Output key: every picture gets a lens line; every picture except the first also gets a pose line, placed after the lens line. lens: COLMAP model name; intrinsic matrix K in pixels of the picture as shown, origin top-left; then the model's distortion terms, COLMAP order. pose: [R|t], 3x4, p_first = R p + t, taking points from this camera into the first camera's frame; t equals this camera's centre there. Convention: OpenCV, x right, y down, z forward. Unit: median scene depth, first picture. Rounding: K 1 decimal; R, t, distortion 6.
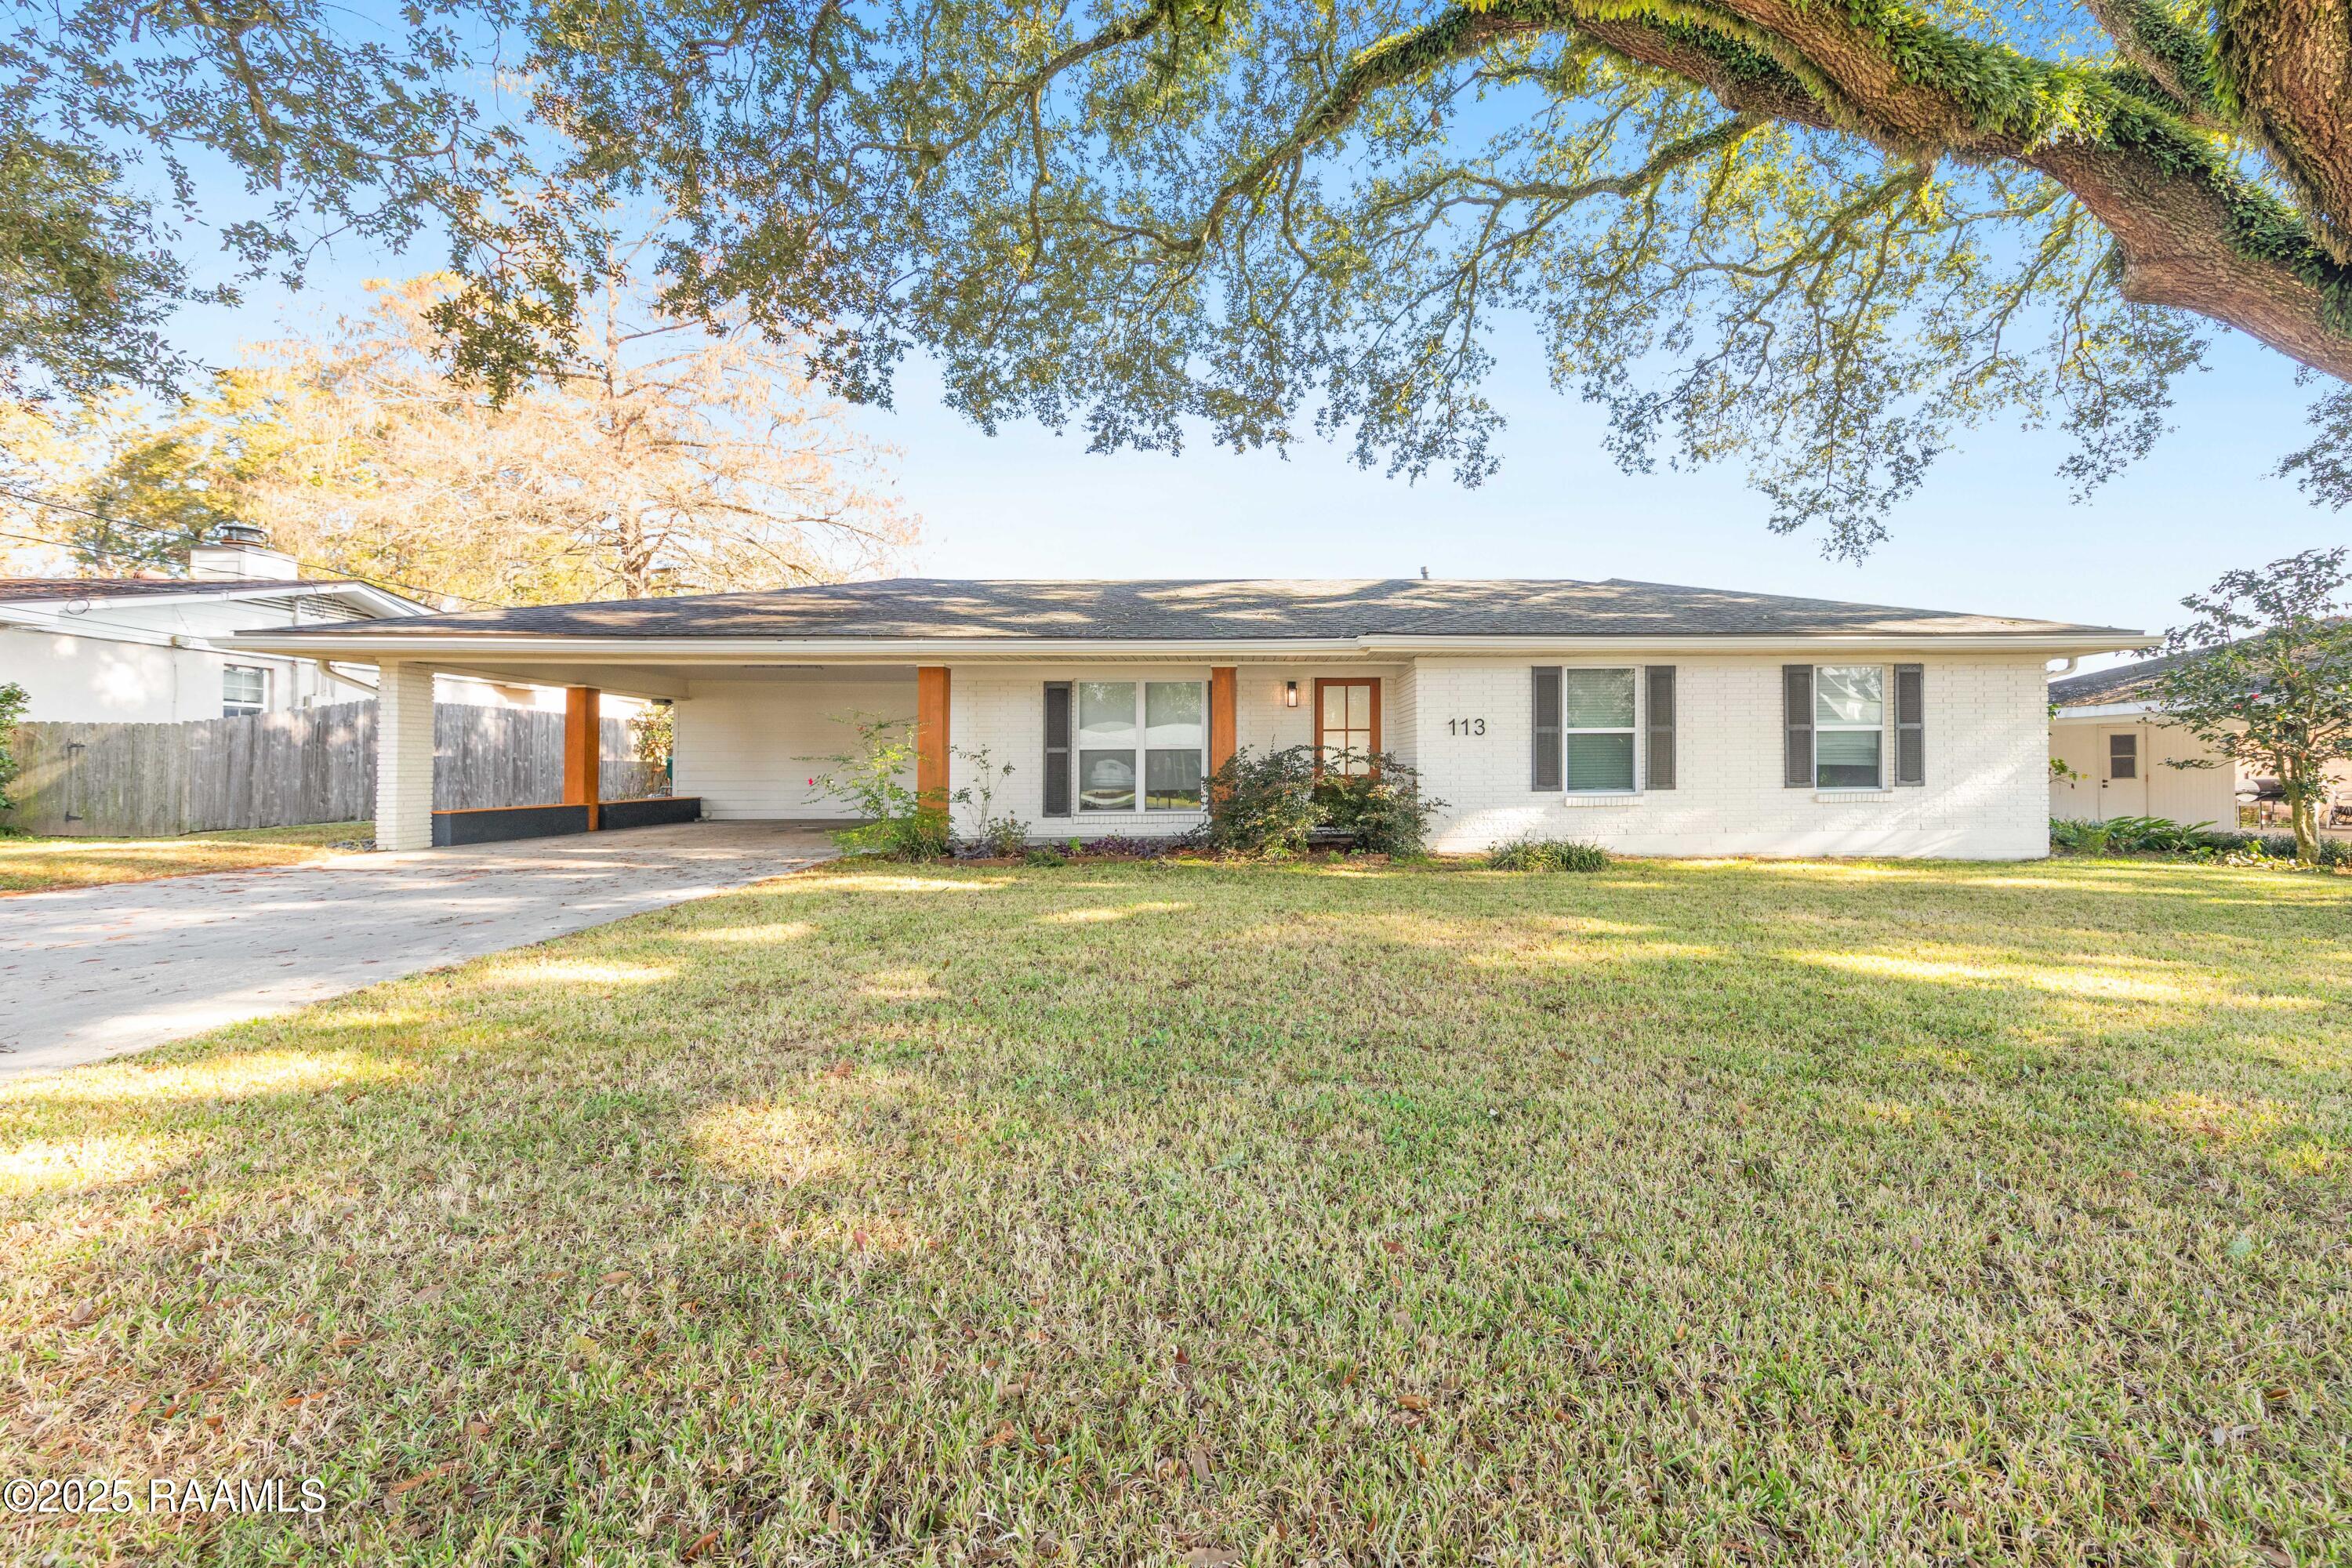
lens RADIAL K [[982.6, 0, 1105.7], [0, 982.6, 772.4], [0, 0, 1]] dist [-0.001963, -0.000173]
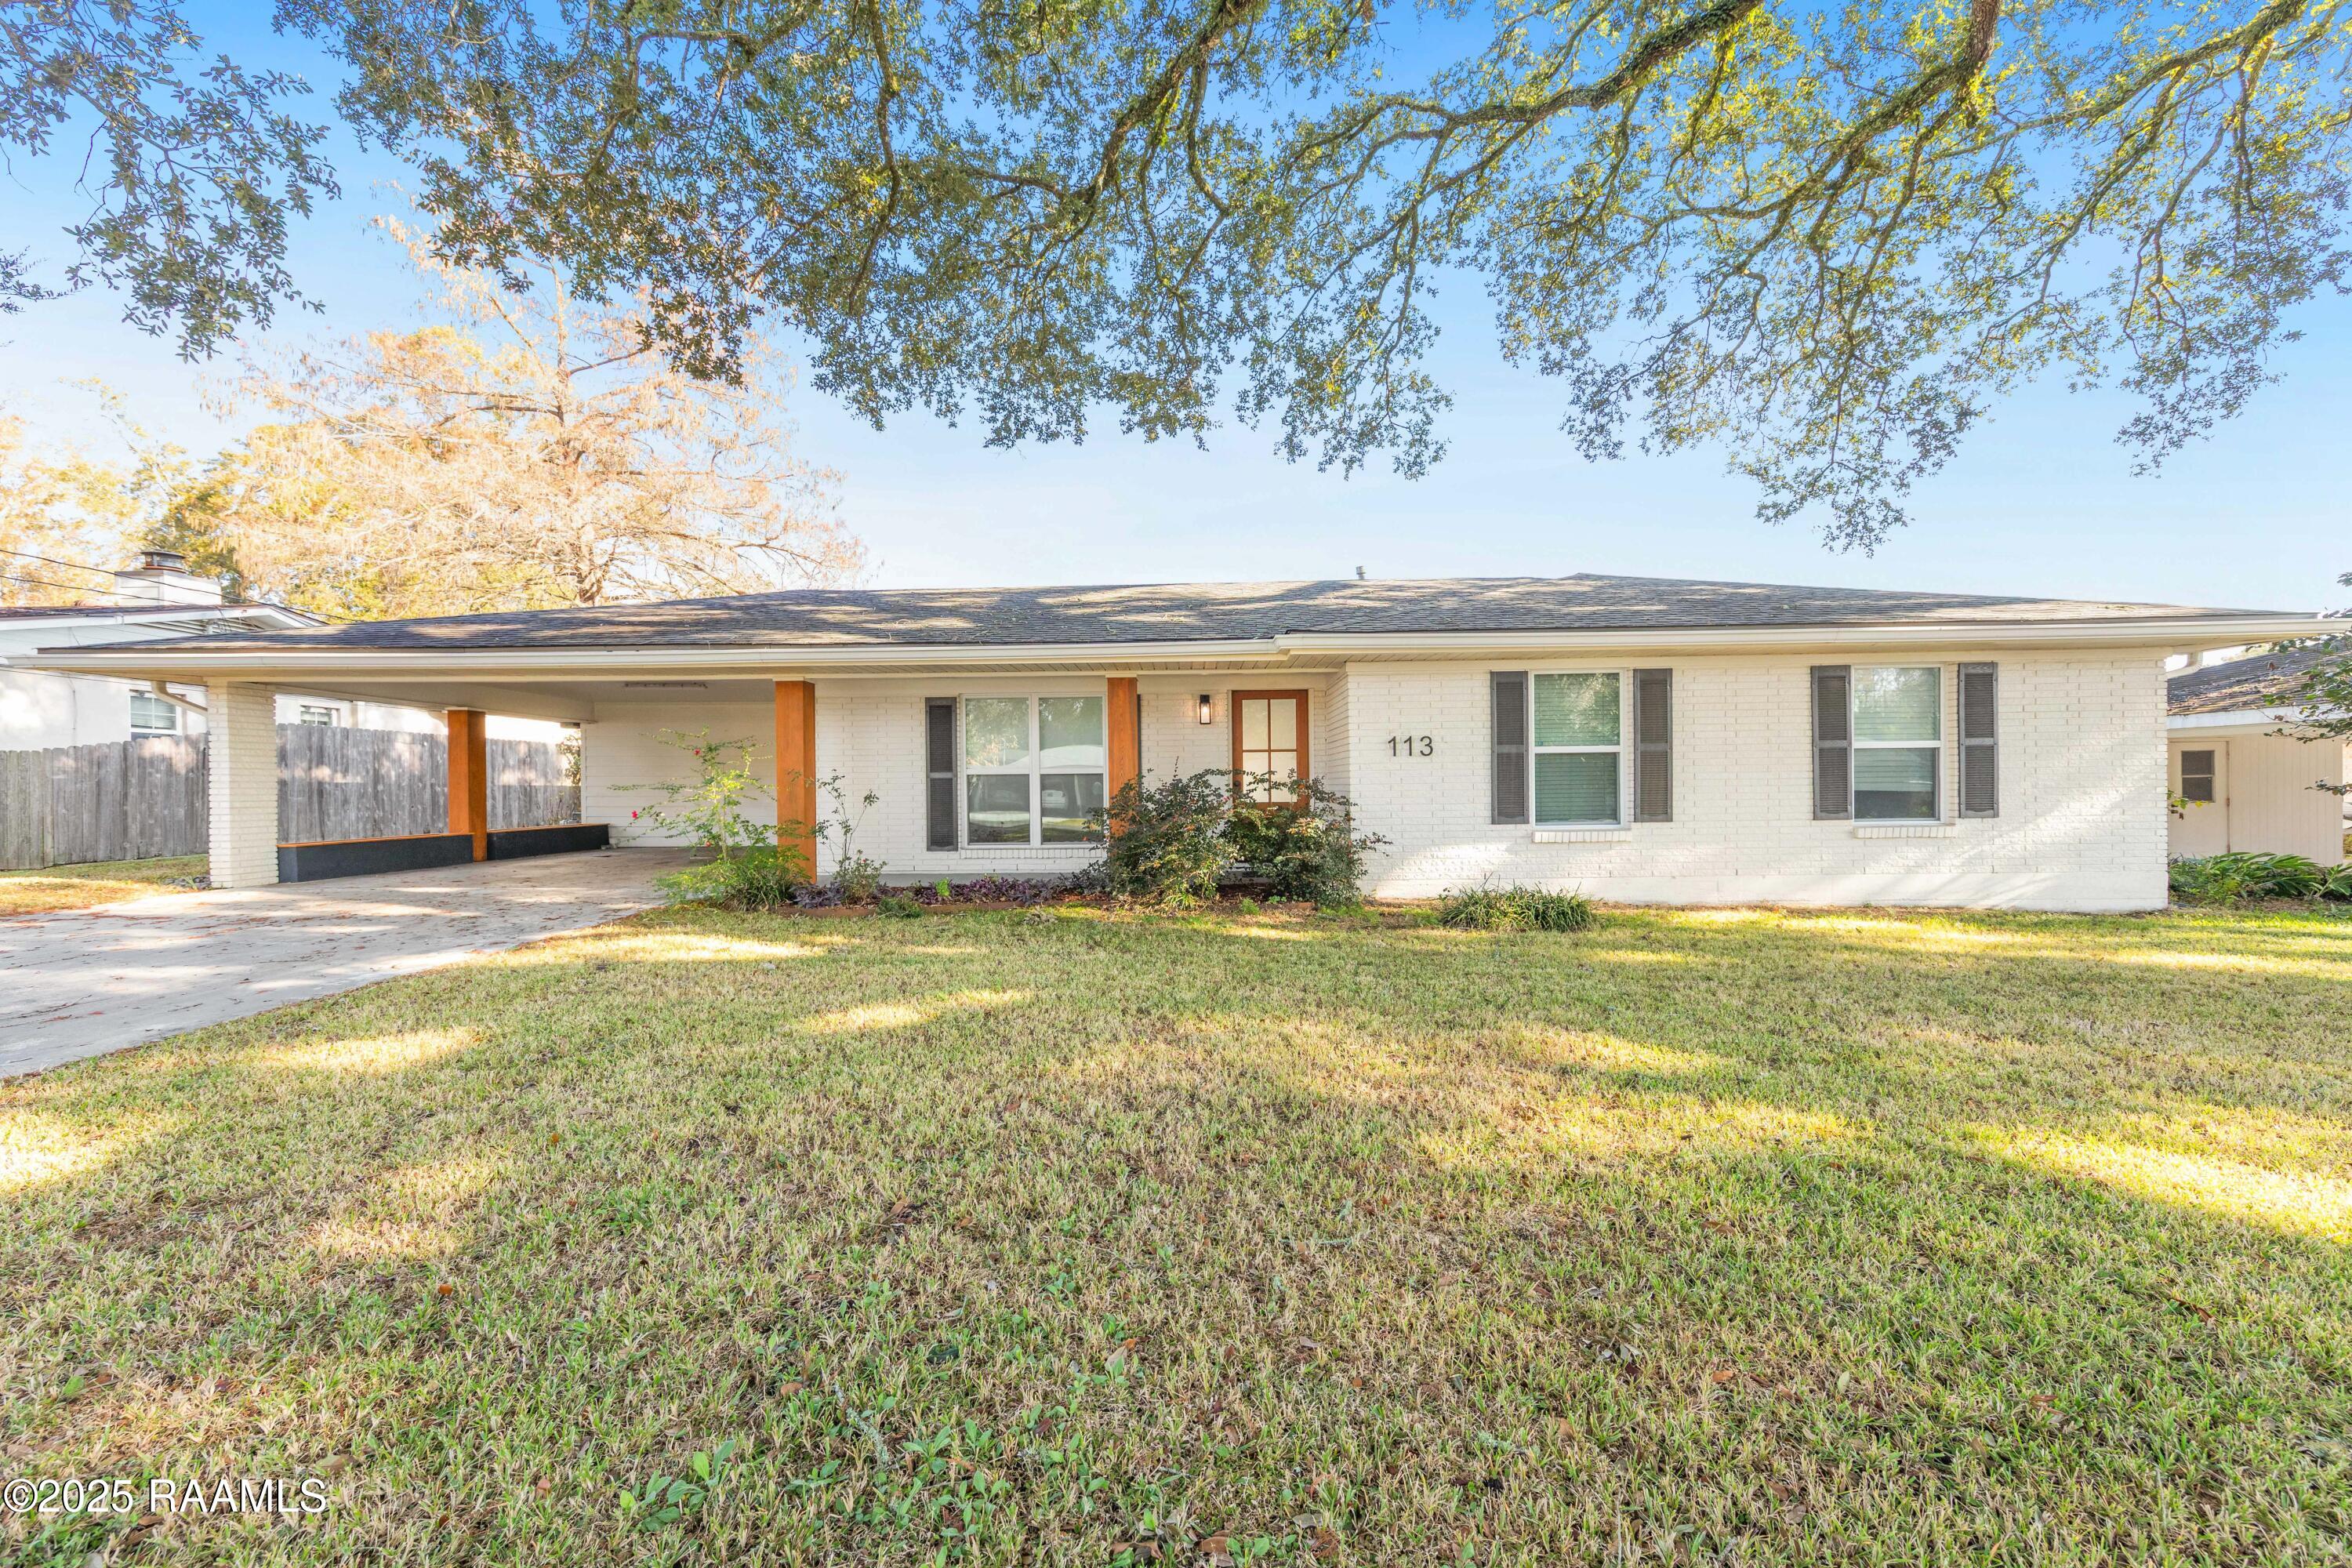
lens RADIAL K [[925.2, 0, 1044.4], [0, 925.2, 783.4], [0, 0, 1]] dist [-0.001936, 0.000328]
pose [[0.999707, -0.005156, -0.023662, 0.067112], [0.004954, 0.999951, -0.008576, -0.008383], [0.023705, 0.008456, 0.999683, 0.185867]]
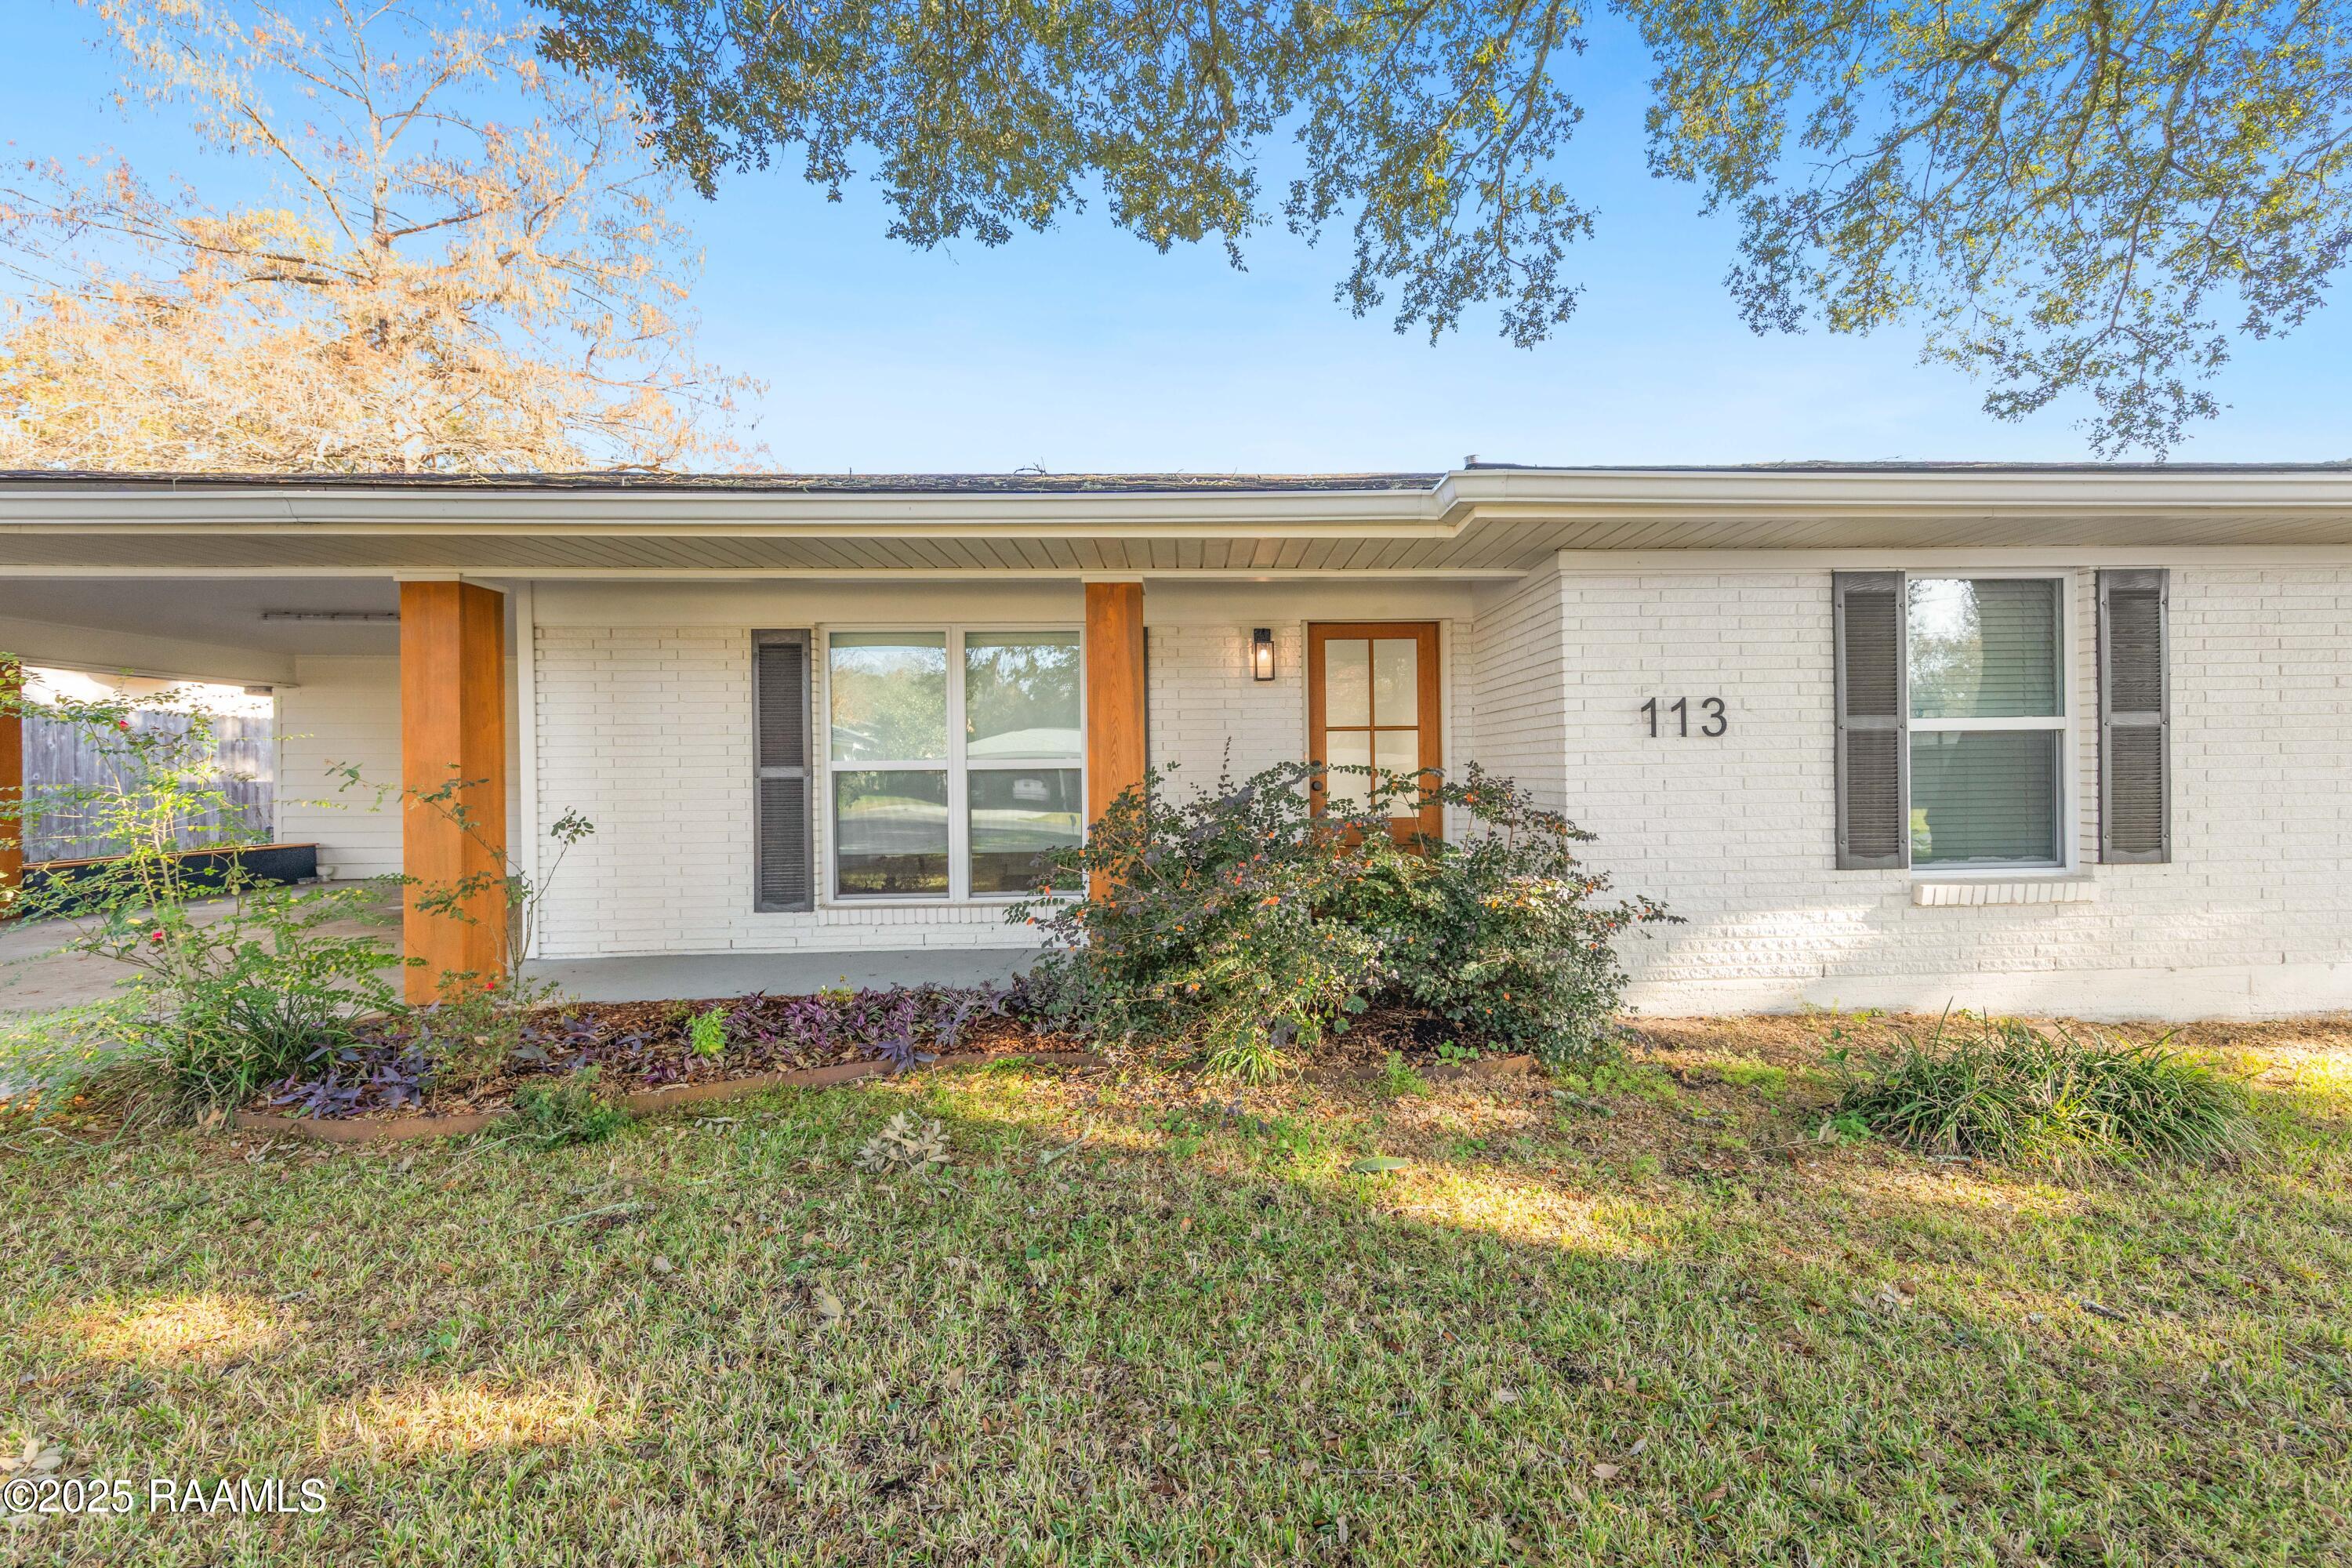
lens RADIAL K [[948.6, 0, 1208.8], [0, 948.6, 736.7], [0, 0, 1]] dist [0.001021, -0.000047]
pose [[0.987119, -0.003738, 0.159946, 0.088420], [0.010480, 0.999091, -0.041326, -0.020032], [-0.159646, 0.042470, 0.986260, 0.542780]]
